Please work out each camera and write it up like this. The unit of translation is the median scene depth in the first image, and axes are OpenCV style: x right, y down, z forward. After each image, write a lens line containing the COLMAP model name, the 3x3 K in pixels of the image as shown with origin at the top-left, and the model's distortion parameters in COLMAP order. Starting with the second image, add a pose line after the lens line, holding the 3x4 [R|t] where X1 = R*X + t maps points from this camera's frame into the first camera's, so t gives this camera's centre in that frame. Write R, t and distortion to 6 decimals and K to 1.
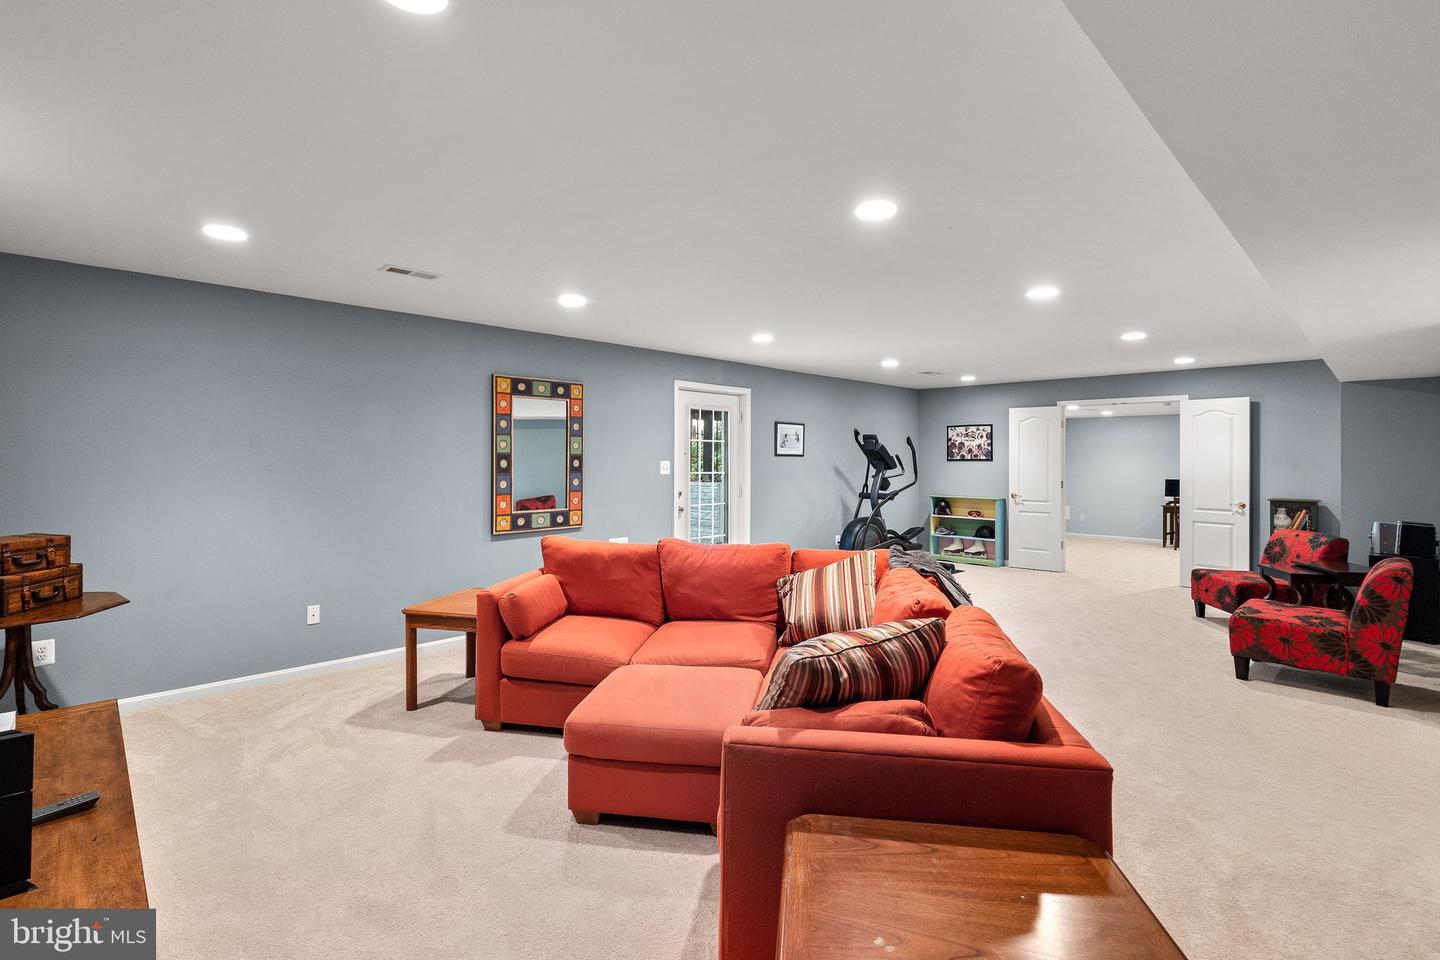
lens RADIAL K [[674.1, 0, 712.2], [0, 674.1, 456.4], [0, 0, 1]] dist [-0.000579, 0.000541]
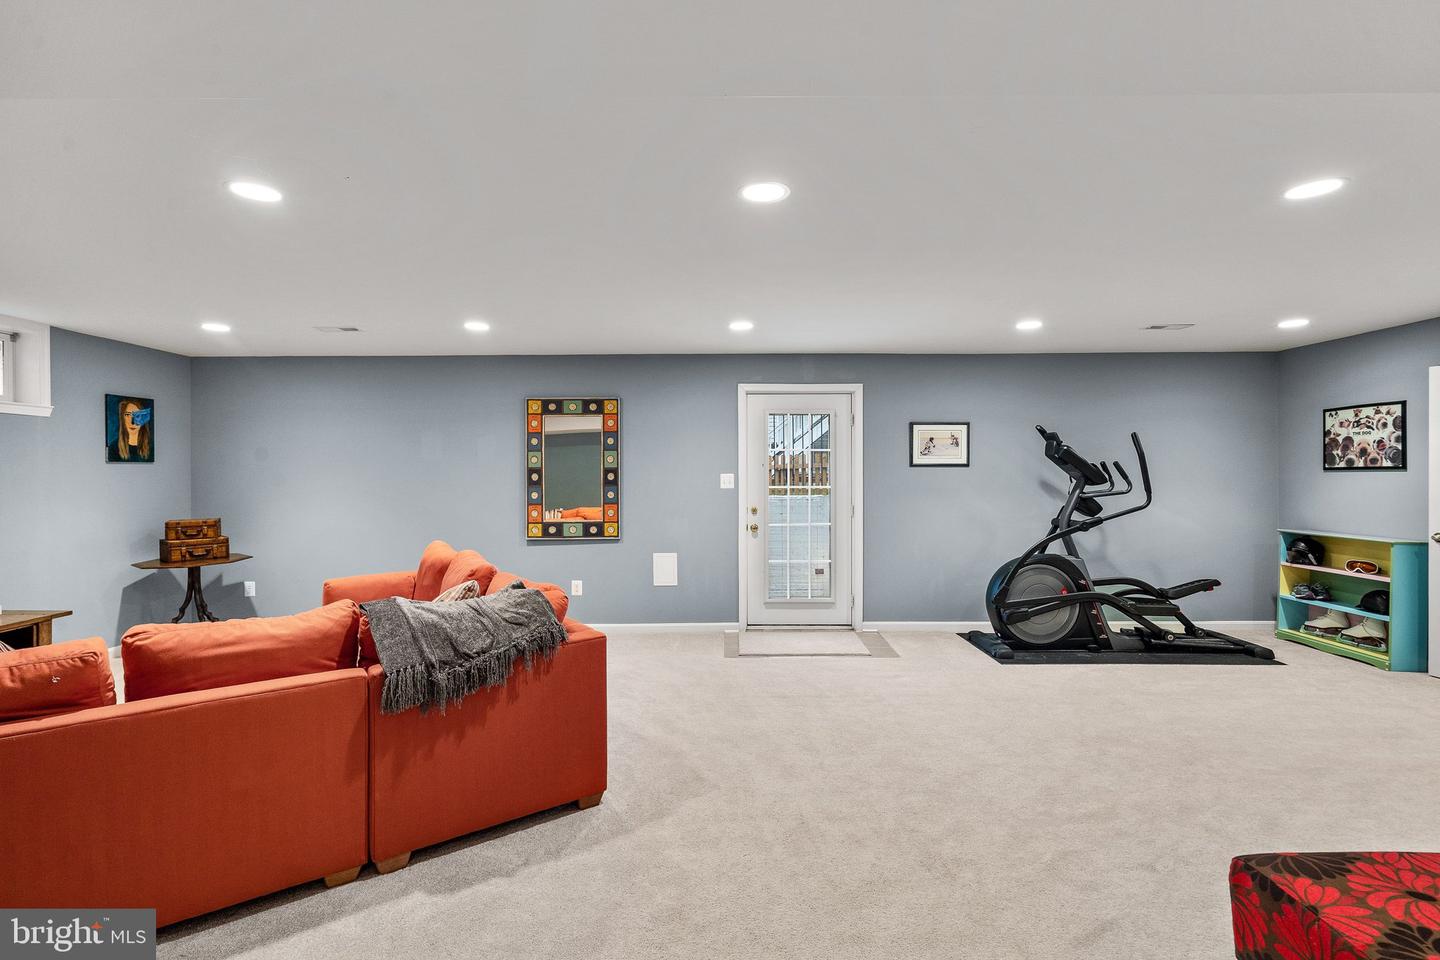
lens RADIAL K [[667.2, 0, 693.6], [0, 667.2, 477.5], [0, 0, 1]] dist [-0.001048, -0.000401]
pose [[0.708811, -0.001957, -0.705396, 0.527936], [0.009280, 0.999935, 0.006550, 0.005367], [0.705338, -0.011189, 0.708783, 0.321407]]
